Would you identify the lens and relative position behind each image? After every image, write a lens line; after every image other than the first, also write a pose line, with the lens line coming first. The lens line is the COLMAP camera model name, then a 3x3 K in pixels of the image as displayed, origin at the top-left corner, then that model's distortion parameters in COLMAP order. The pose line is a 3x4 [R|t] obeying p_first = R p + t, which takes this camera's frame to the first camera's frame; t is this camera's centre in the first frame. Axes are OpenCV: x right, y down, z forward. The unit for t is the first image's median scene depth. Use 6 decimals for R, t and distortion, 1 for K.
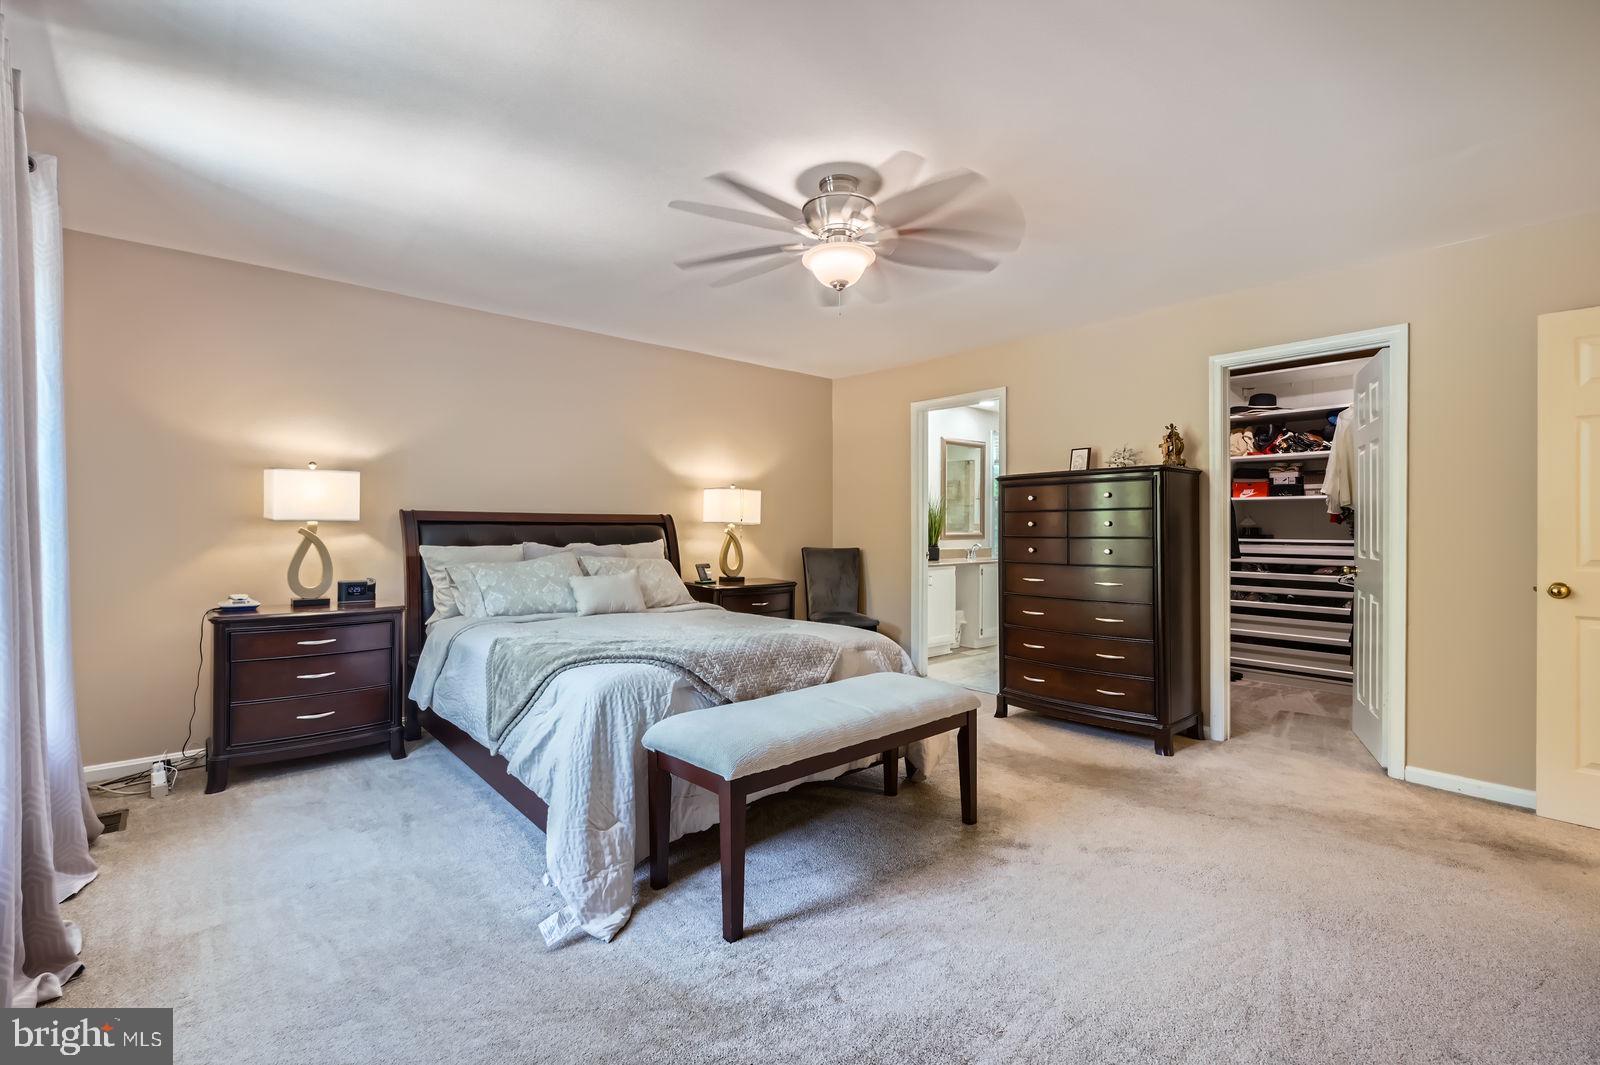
lens RADIAL K [[701.0, 0, 805.5], [0, 701.0, 529.7], [0, 0, 1]] dist [-0.001758, -0.000472]
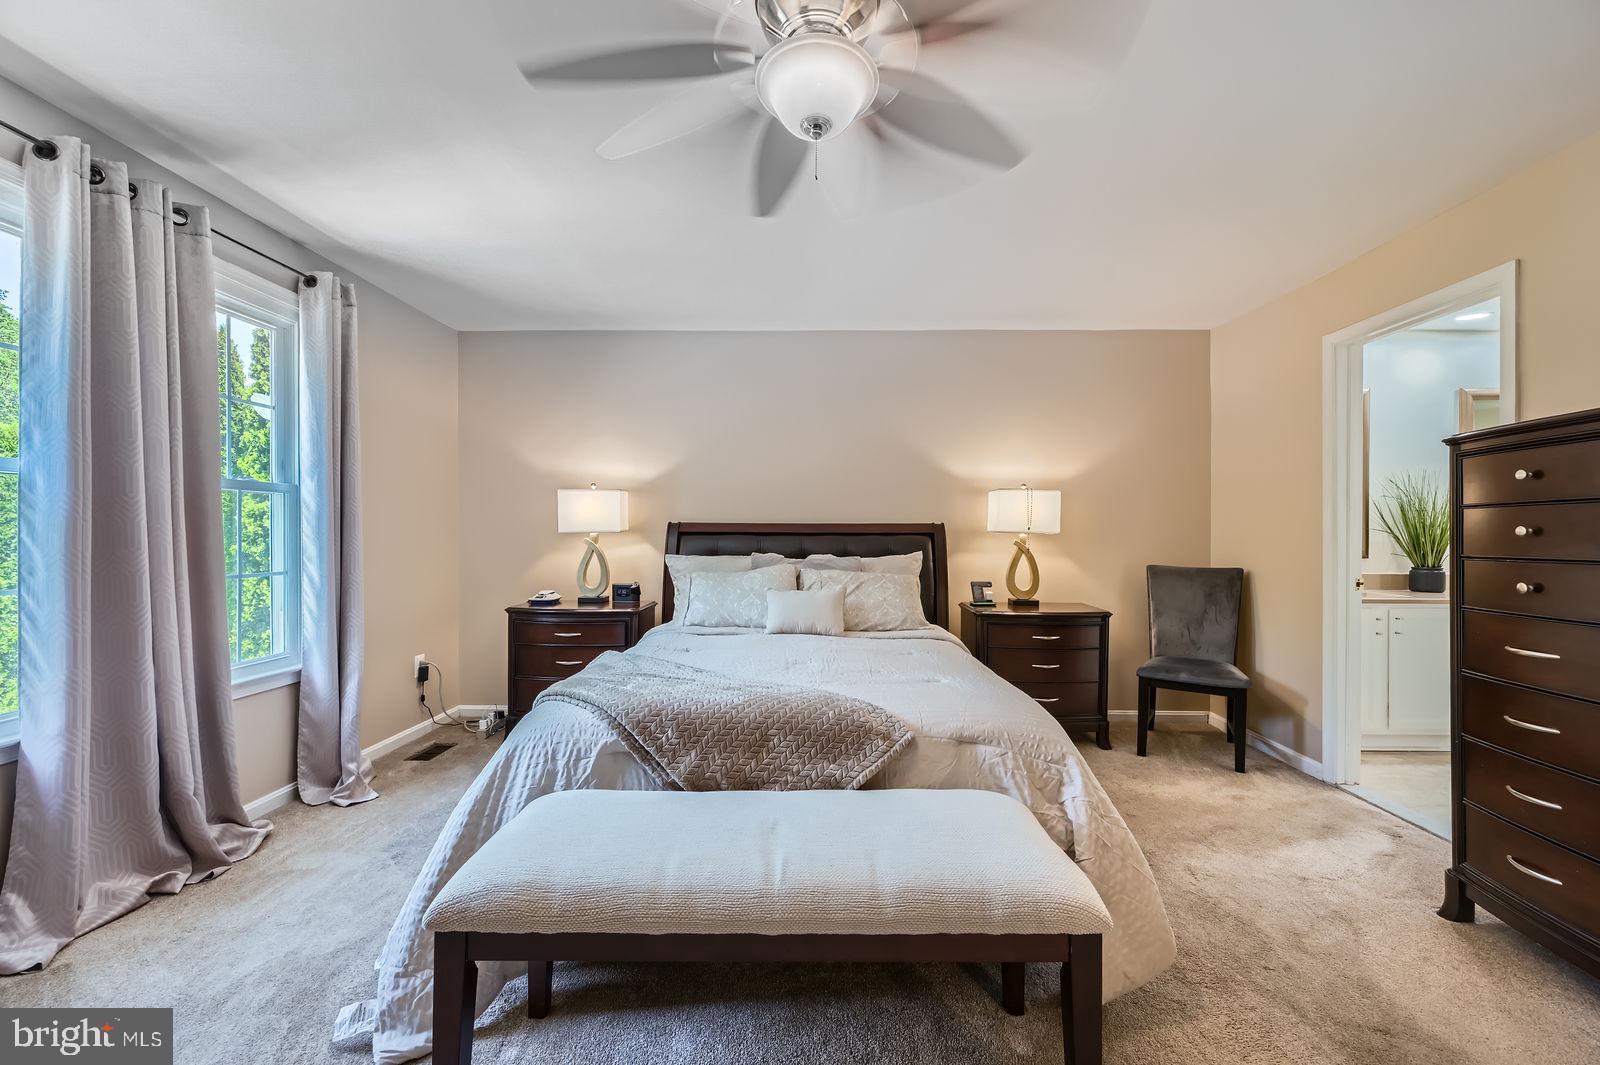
lens RADIAL K [[634.4, 0, 796.4], [0, 634.4, 540.0], [0, 0, 1]] dist [-0.003656, 0.000817]
pose [[0.738535, 0.002620, -0.674210, 0.269043], [-0.002612, 0.999996, 0.001025, -0.001335], [0.674210, 0.001004, 0.738539, 0.403523]]
